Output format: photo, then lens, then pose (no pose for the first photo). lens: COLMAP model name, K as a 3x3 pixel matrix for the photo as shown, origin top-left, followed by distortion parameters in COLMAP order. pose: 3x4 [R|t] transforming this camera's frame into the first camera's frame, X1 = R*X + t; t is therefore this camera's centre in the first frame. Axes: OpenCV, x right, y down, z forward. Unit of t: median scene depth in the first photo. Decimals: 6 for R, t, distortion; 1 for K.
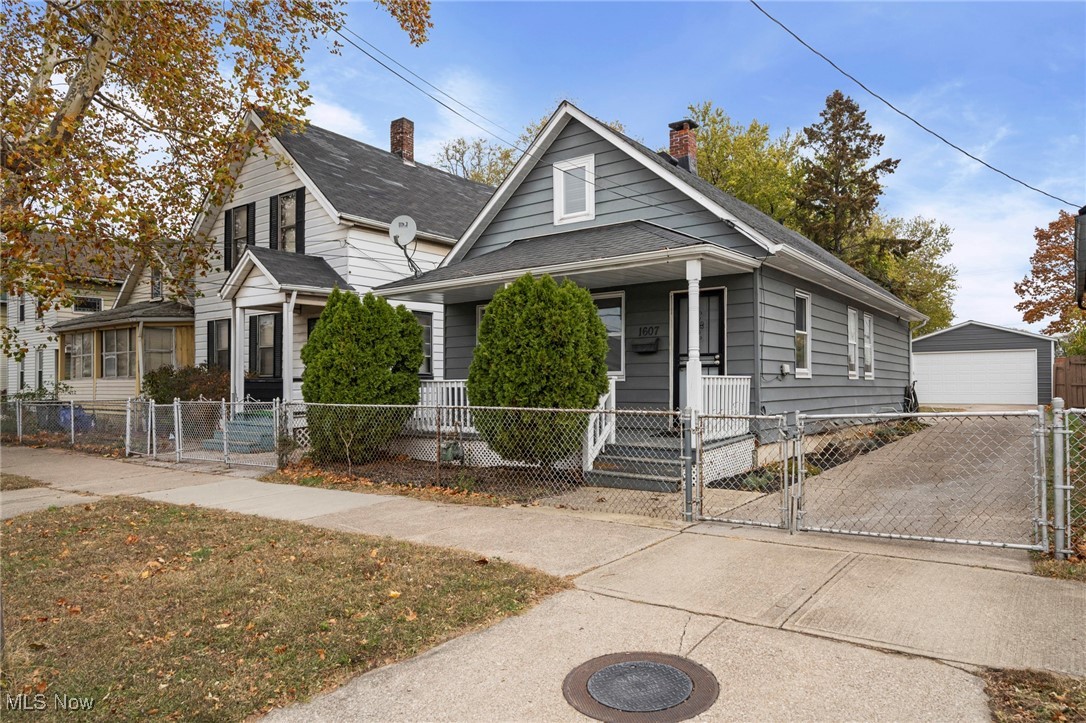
lens RADIAL K [[679.8, 0, 545.1], [0, 679.8, 379.2], [0, 0, 1]] dist [-0.002958, -0.000254]
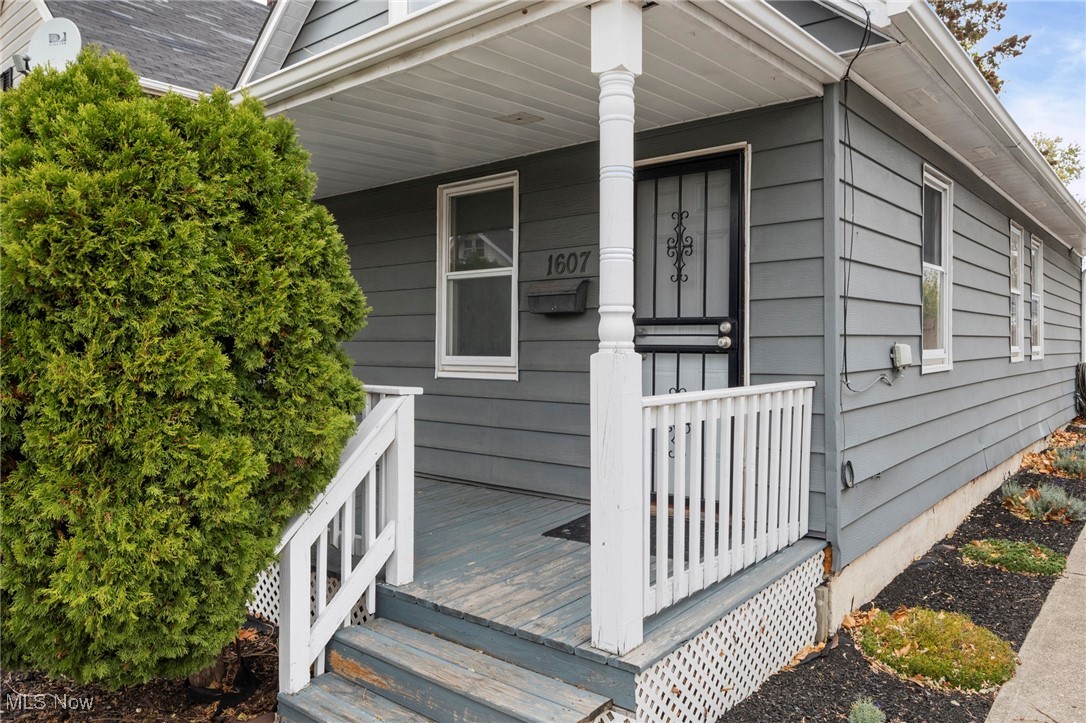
lens RADIAL K [[758.0, 0, 543.1], [0, 758.0, 343.4], [0, 0, 1]] dist [-0.007007, -0.005969]
pose [[0.998525, 0.002487, -0.054234, 0.162622], [-0.001745, 0.999904, 0.013719, -0.027683], [0.054263, -0.013604, 0.998434, 0.531837]]
